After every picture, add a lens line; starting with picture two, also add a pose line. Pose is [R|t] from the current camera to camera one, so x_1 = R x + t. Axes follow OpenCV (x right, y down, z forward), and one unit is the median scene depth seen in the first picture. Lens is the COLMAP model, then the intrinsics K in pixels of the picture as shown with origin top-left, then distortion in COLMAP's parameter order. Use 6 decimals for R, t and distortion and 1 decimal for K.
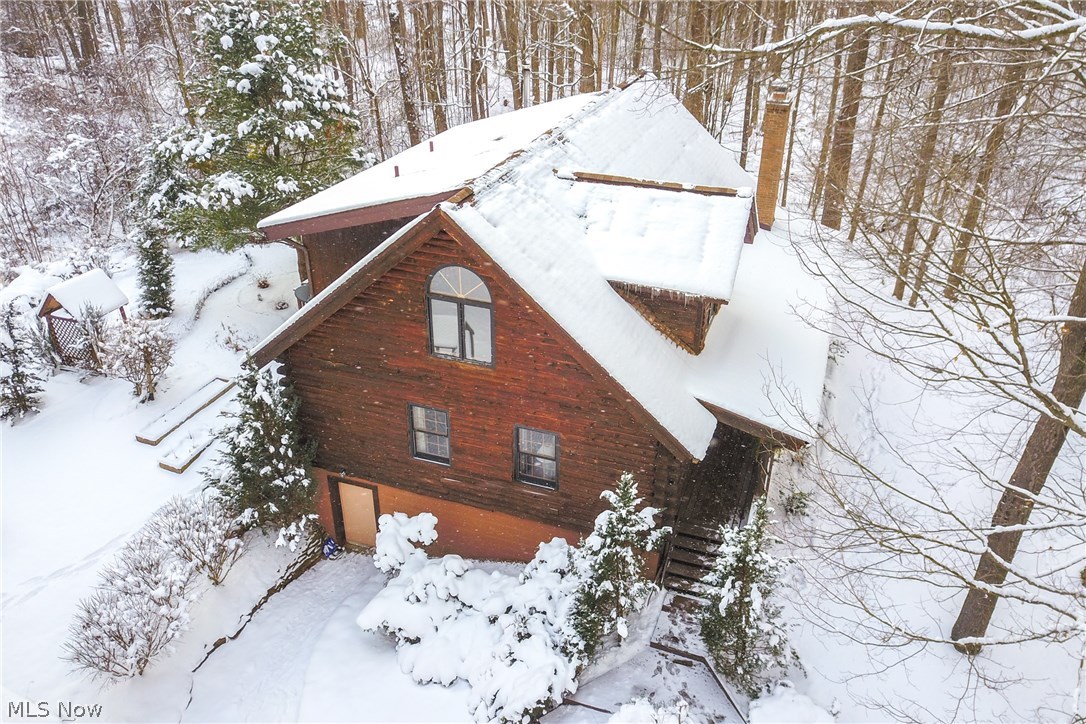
lens RADIAL K [[863.4, 0, 519.7], [0, 863.4, 400.4], [0, 0, 1]] dist [0.005440, 0.002790]
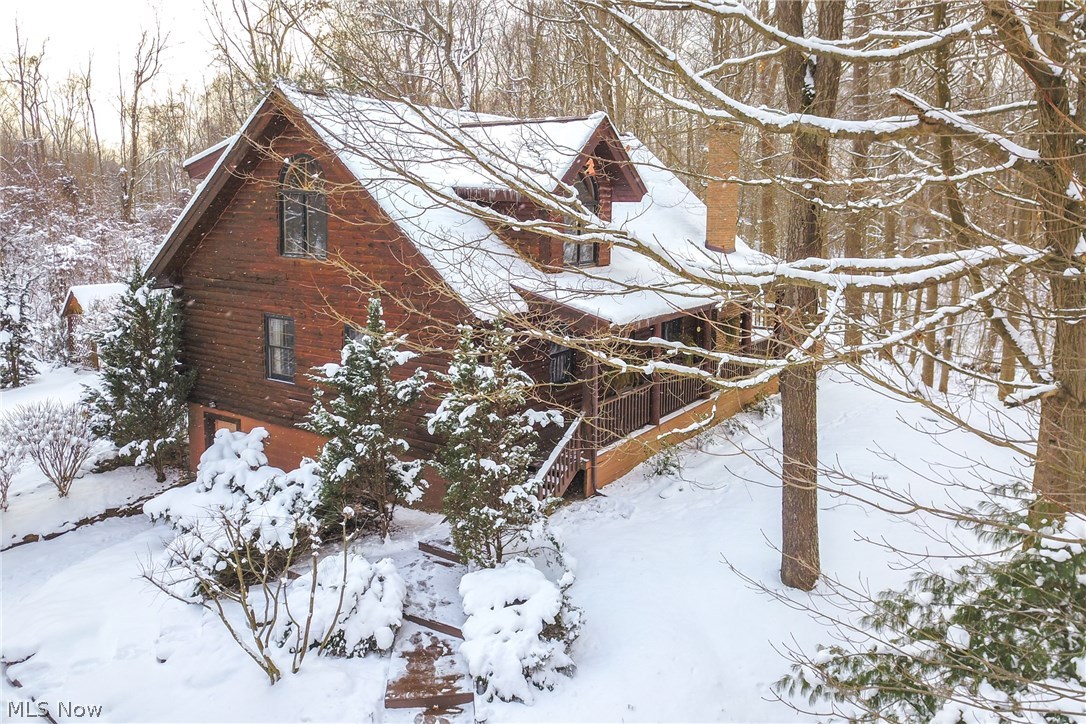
lens RADIAL K [[869.5, 0, 529.1], [0, 869.5, 339.8], [0, 0, 1]] dist [-0.000685, 0.004000]
pose [[0.971507, 0.050018, -0.231674, 0.373552], [-0.133934, 0.922302, -0.362519, 0.327799], [0.195541, 0.383219, 0.902722, 0.142127]]
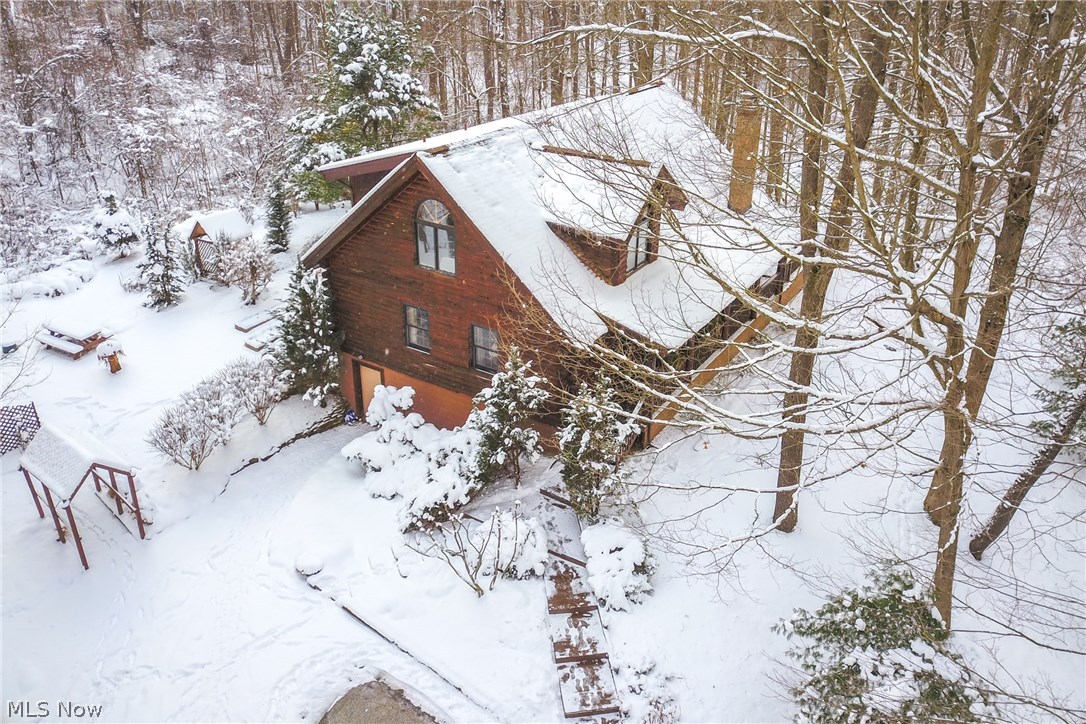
lens RADIAL K [[867.5, 0, 510.0], [0, 867.5, 358.4], [0, 0, 1]] dist [0.010933, -0.004193]
pose [[0.971585, 0.108105, -0.210559, 0.306233], [-0.123745, 0.990341, -0.062537, 0.142139], [0.201765, 0.086816, 0.975579, -0.273325]]
